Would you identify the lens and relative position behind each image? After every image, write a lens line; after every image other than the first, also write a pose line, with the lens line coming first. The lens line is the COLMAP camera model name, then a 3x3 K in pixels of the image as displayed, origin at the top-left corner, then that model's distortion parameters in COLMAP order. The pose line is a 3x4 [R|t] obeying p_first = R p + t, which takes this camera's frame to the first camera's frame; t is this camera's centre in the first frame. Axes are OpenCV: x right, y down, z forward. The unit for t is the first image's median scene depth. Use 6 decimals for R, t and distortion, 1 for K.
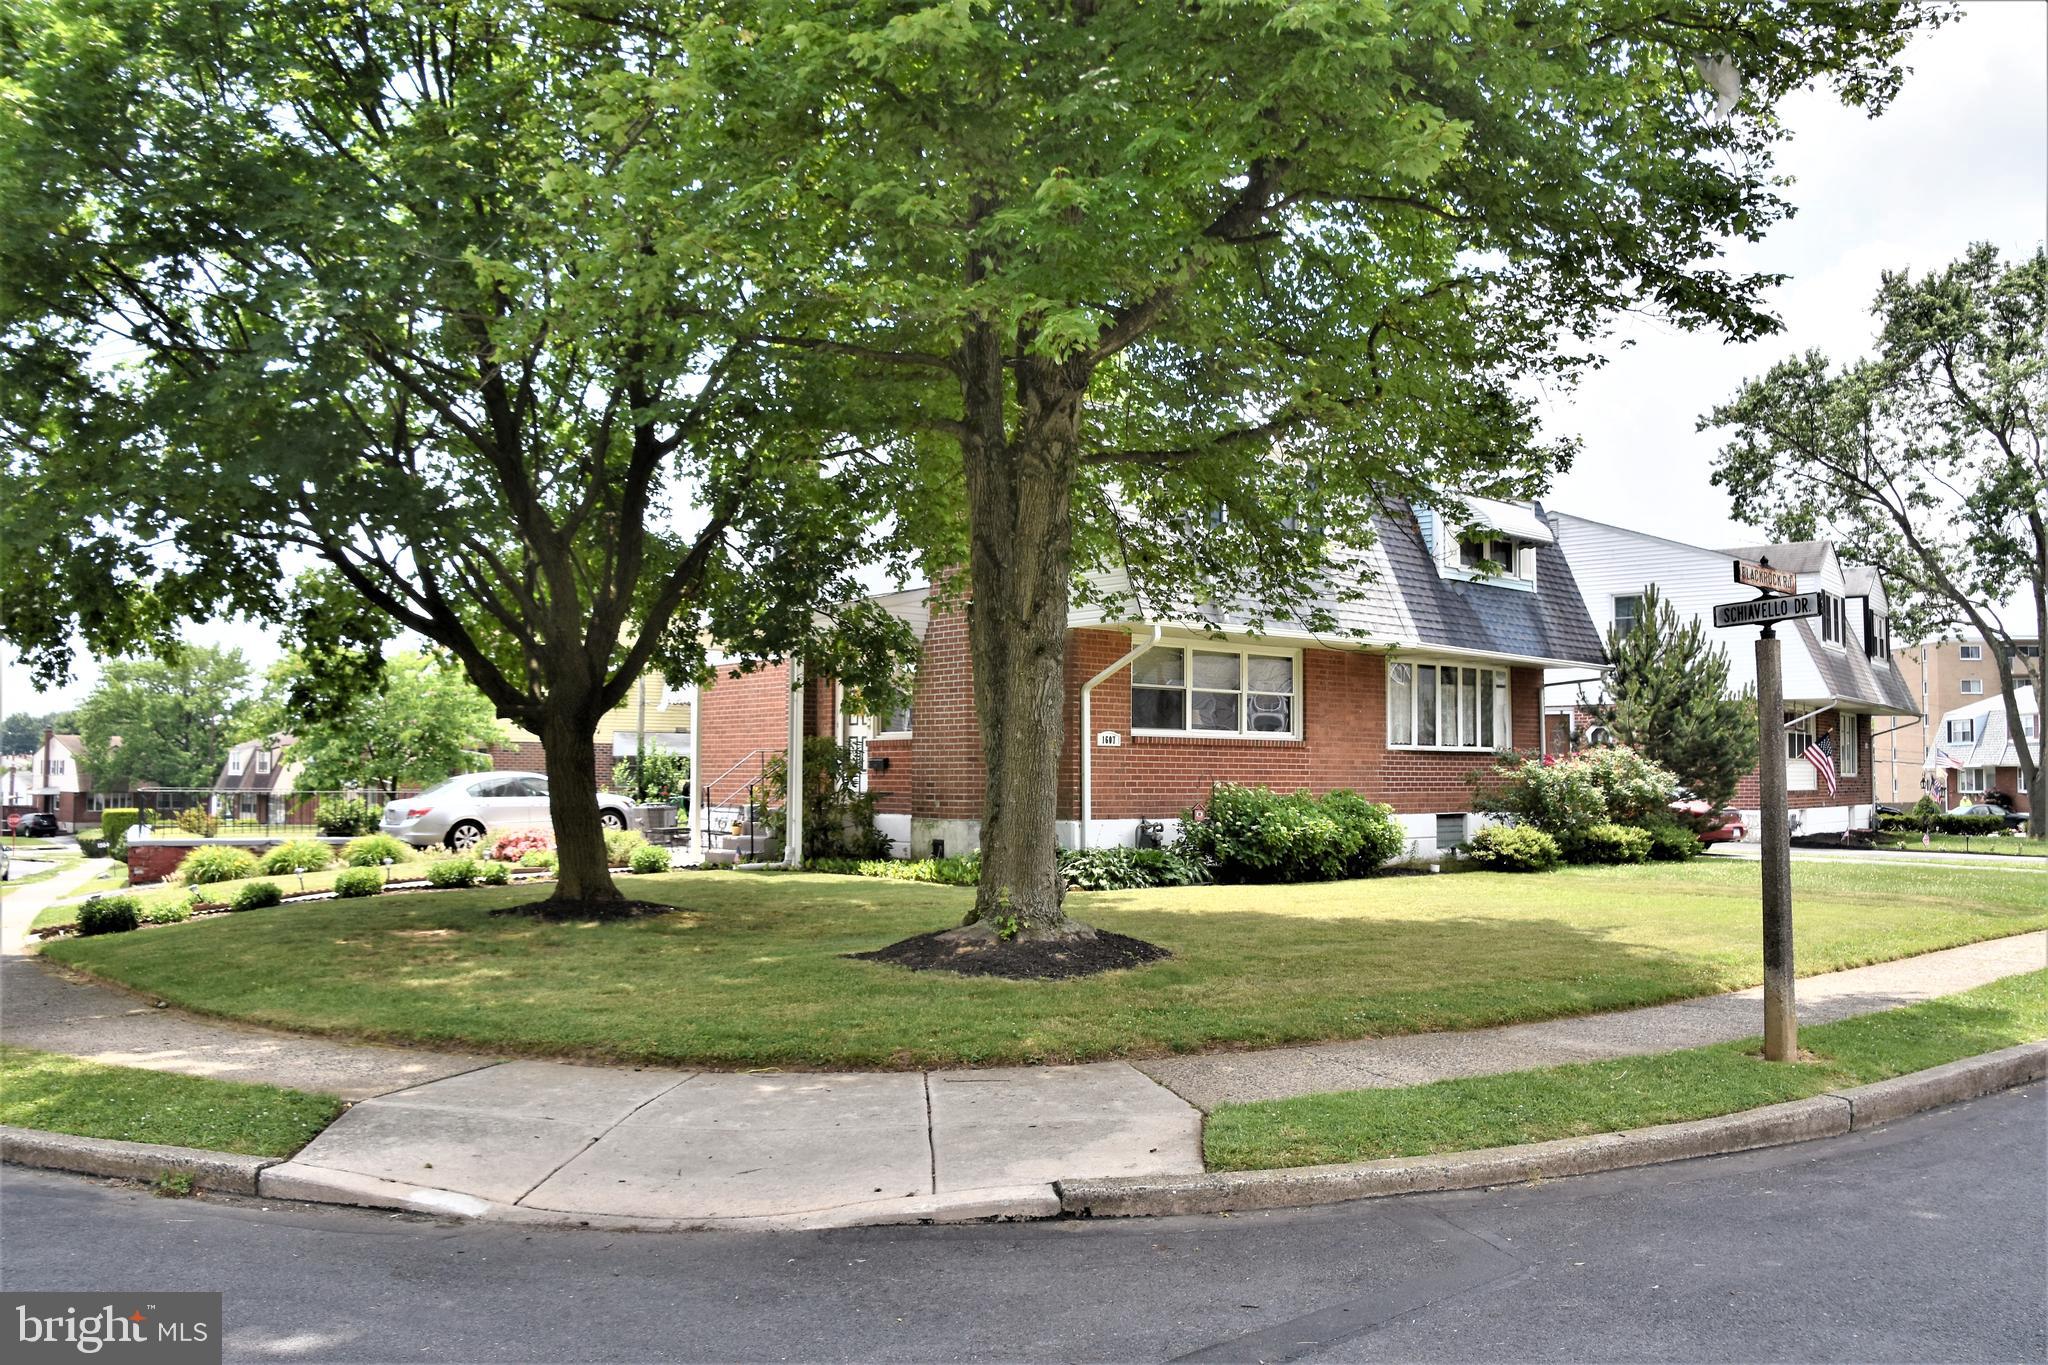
lens RADIAL K [[1610.8, 0, 1027.0], [0, 1610.8, 686.6], [0, 0, 1]] dist [-0.144481, 0.088317]
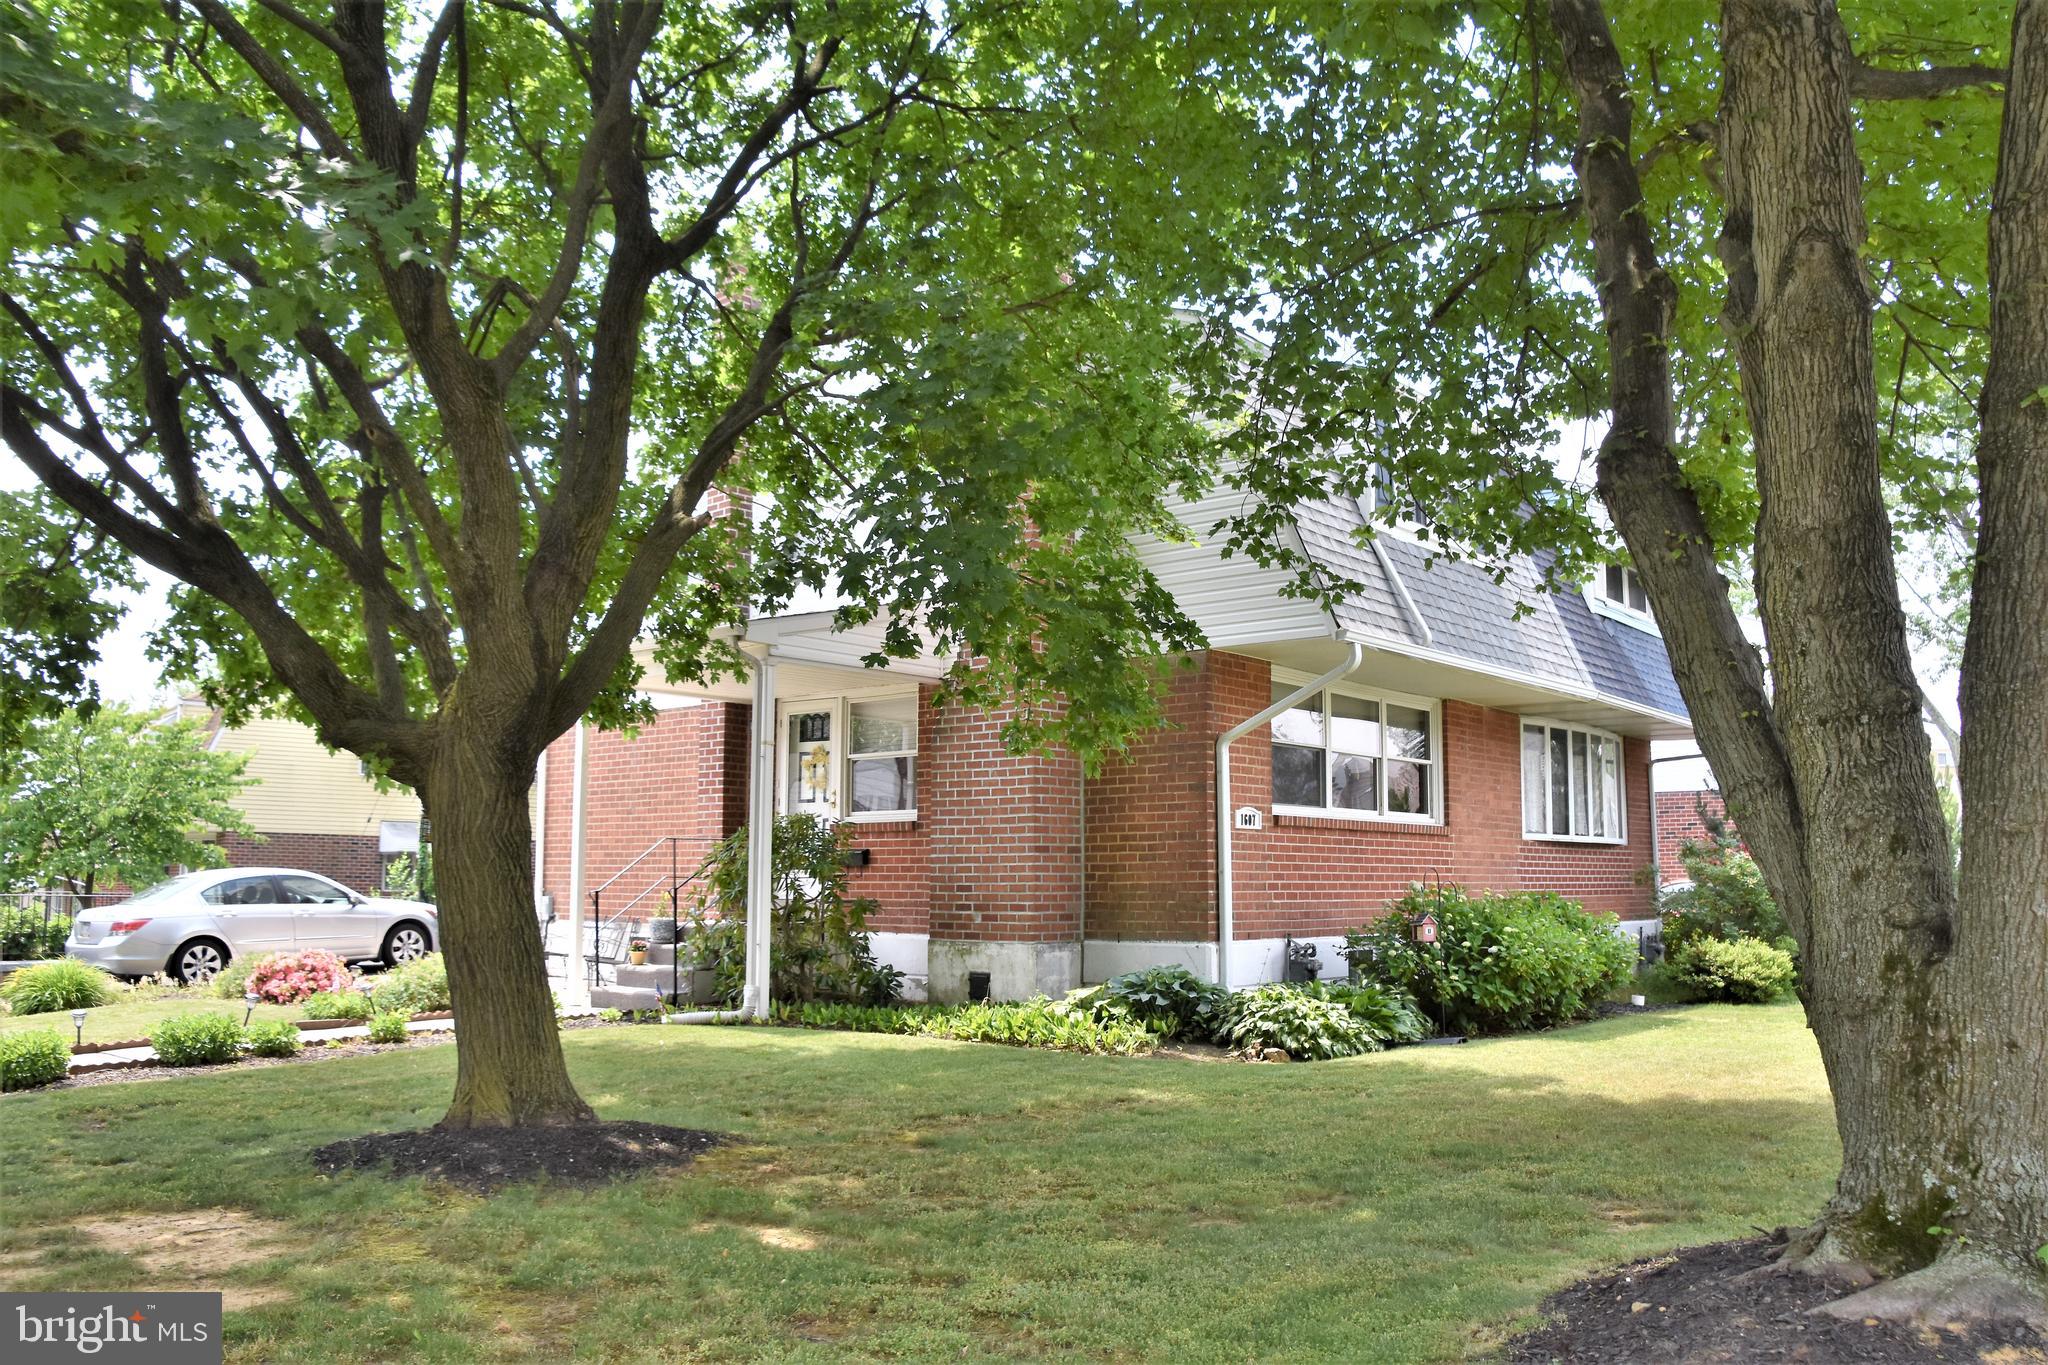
lens RADIAL K [[1610.8, 0, 1040.1], [0, 1610.8, 695.2], [0, 0, 1]] dist [-0.144481, 0.088317]
pose [[0.985330, 0.019588, 0.169533, -0.144064], [-0.009235, 0.998056, -0.061642, 0.022782], [-0.170411, 0.059172, 0.983595, 0.348221]]
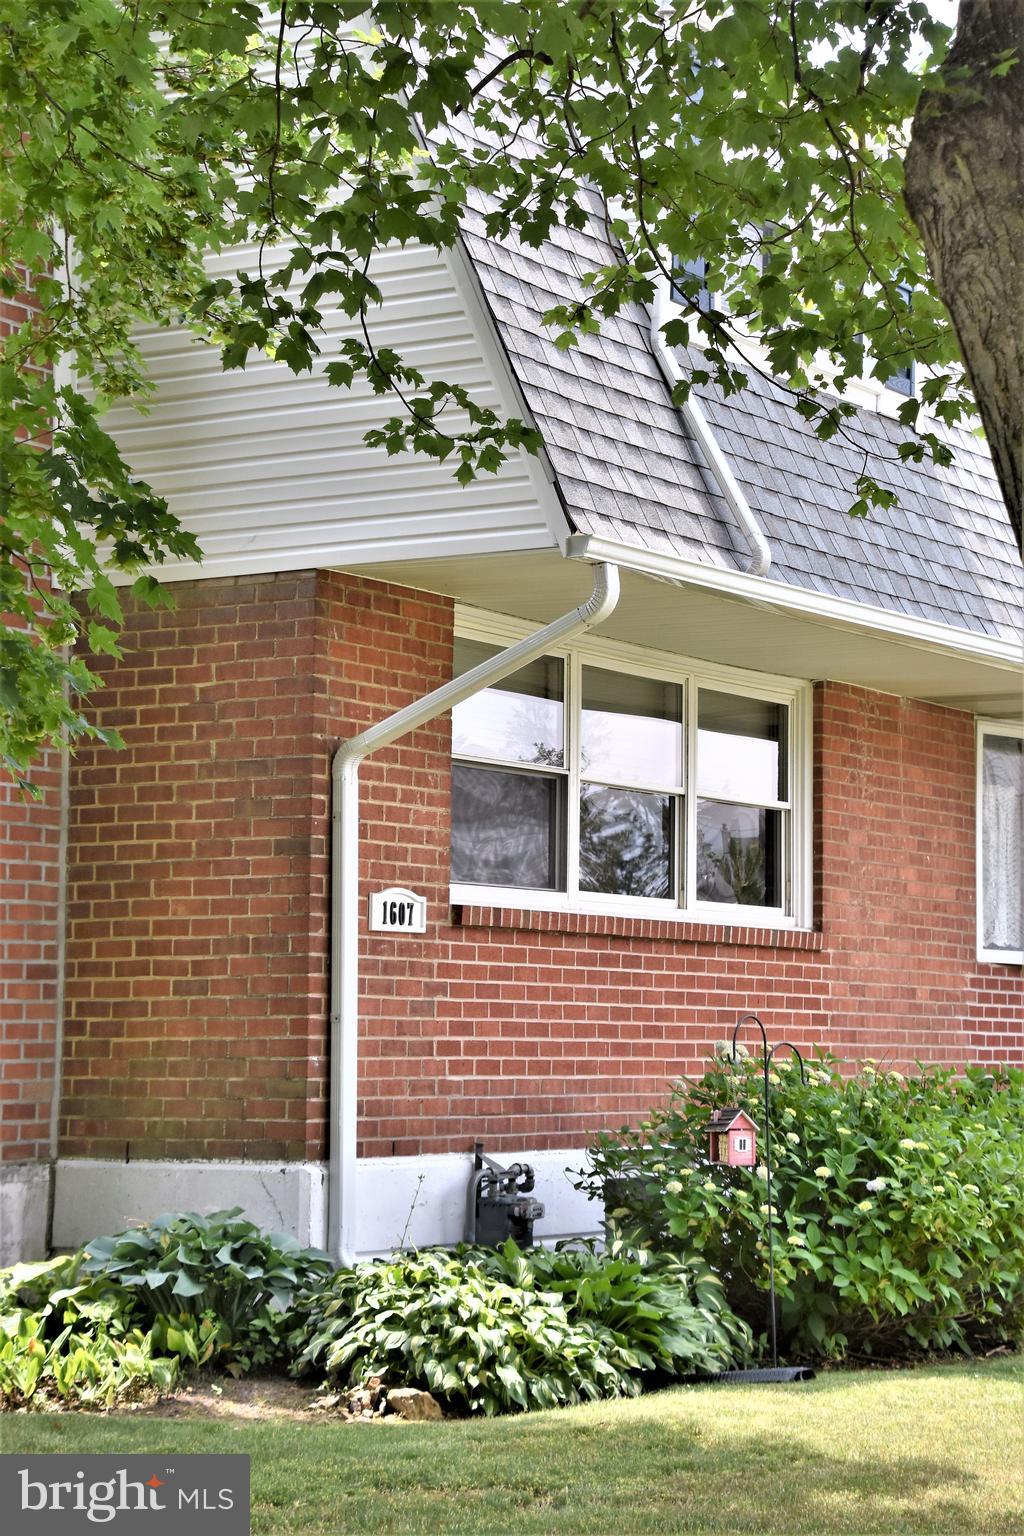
lens RADIAL K [[3091.1, 0, 512.1], [0, 3091.1, 774.5], [0, 0, 1]] dist [0.503014, 0.000000]
pose [[0.957936, 0.029602, 0.285452, -0.107561], [-0.022405, 0.999344, -0.028446, 0.021438], [-0.286106, 0.020854, 0.957971, 0.368594]]
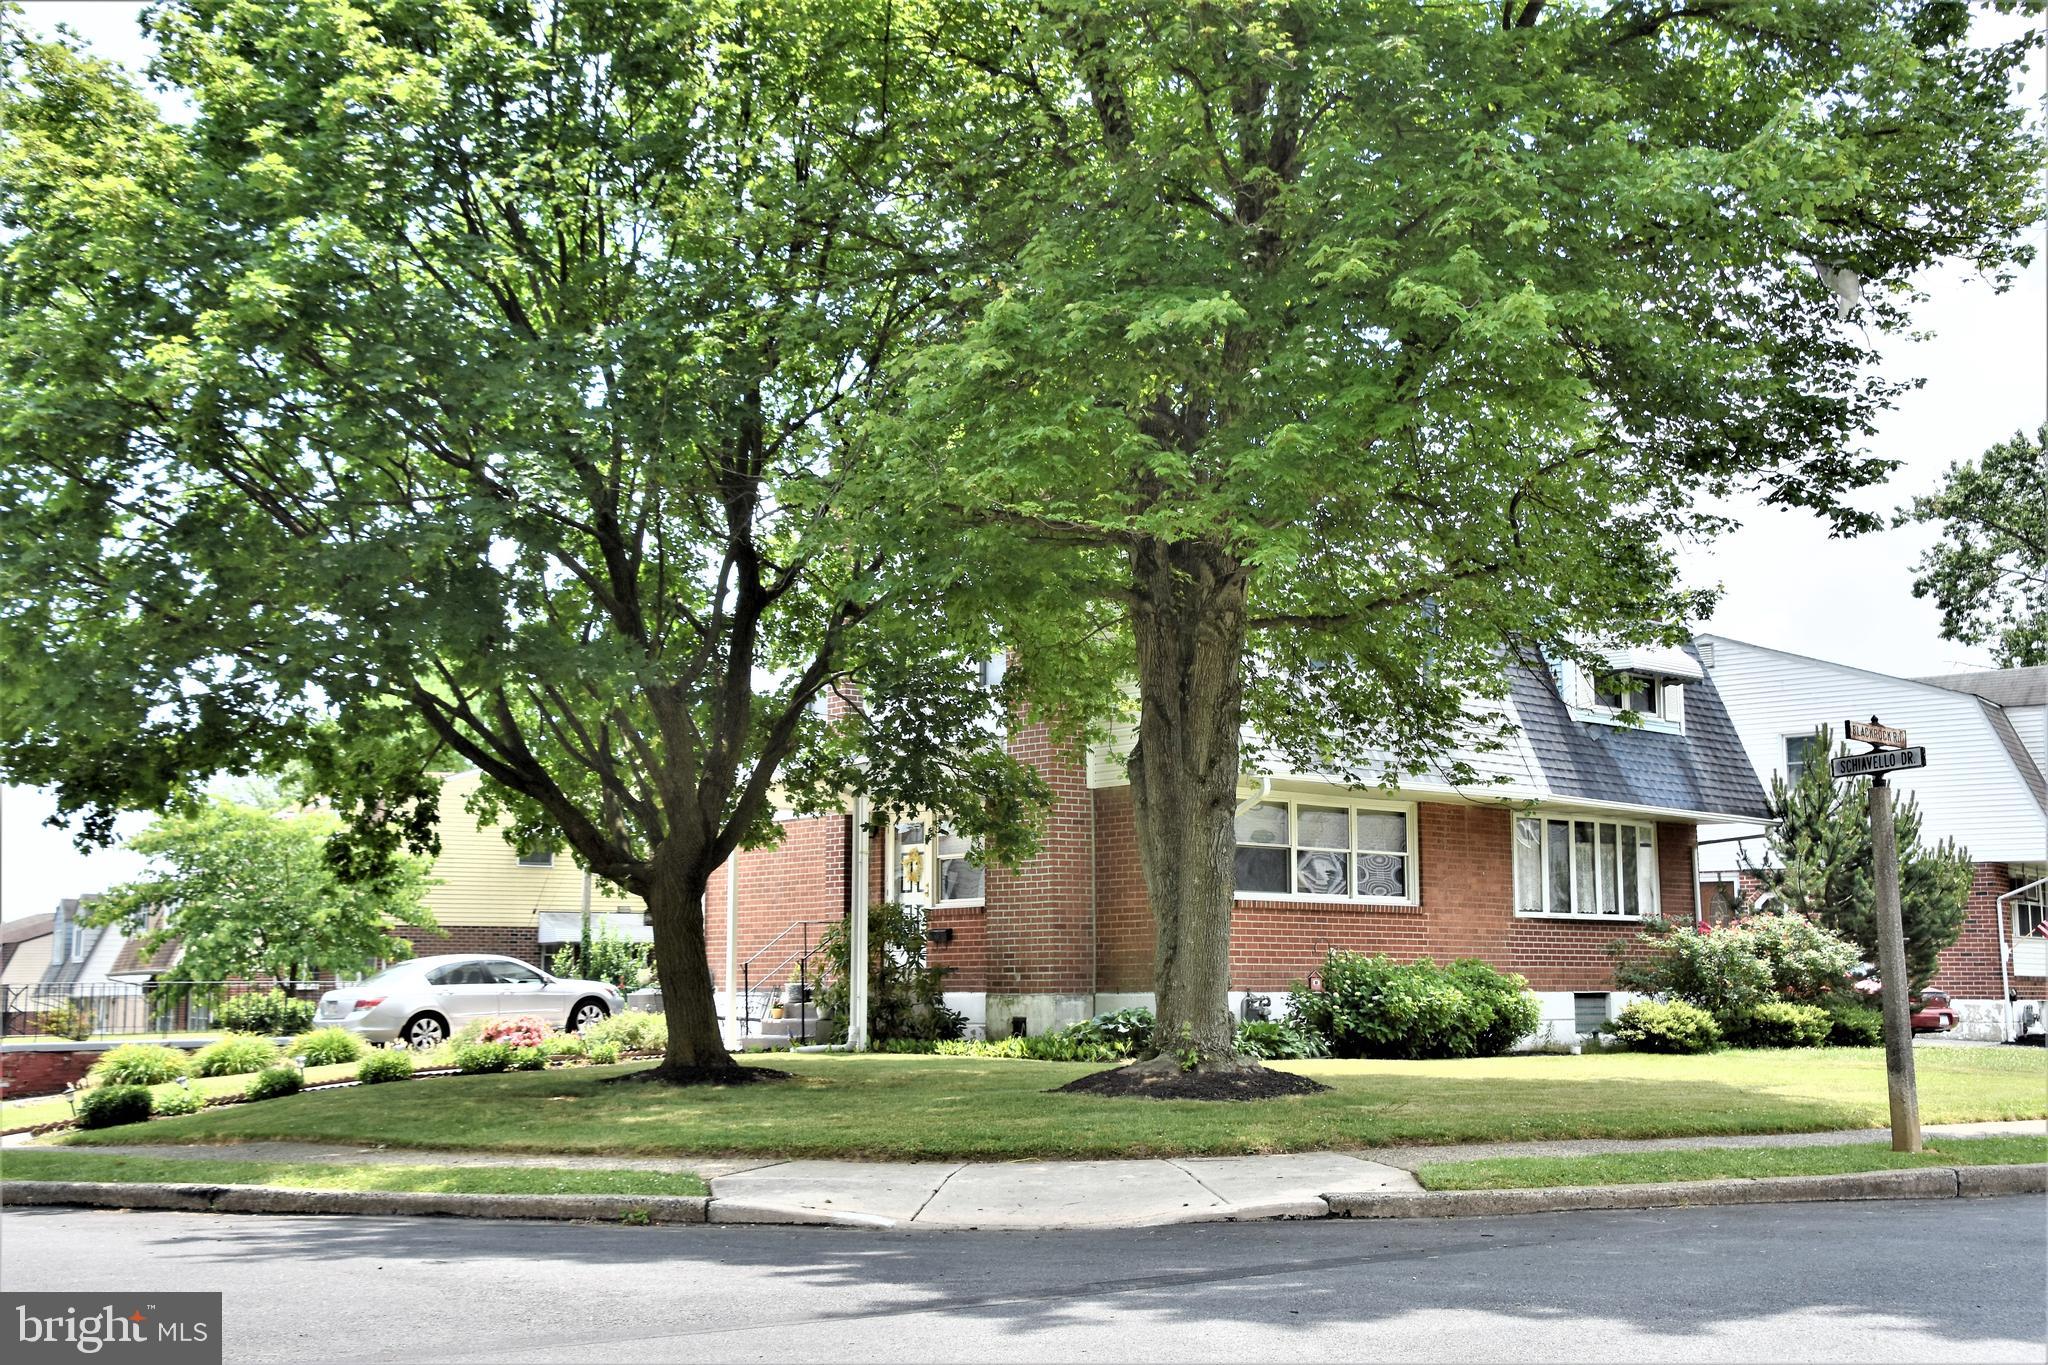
lens RADIAL K [[2233.1, 0, 1015.3], [0, 2233.1, 697.5], [0, 0, 1]] dist [0.042662, 0.000000]
pose [[0.999878, -0.004434, 0.015008, -0.075590], [0.005517, 0.997324, -0.072902, 0.008311], [-0.014645, 0.072976, 0.997226, -0.259206]]
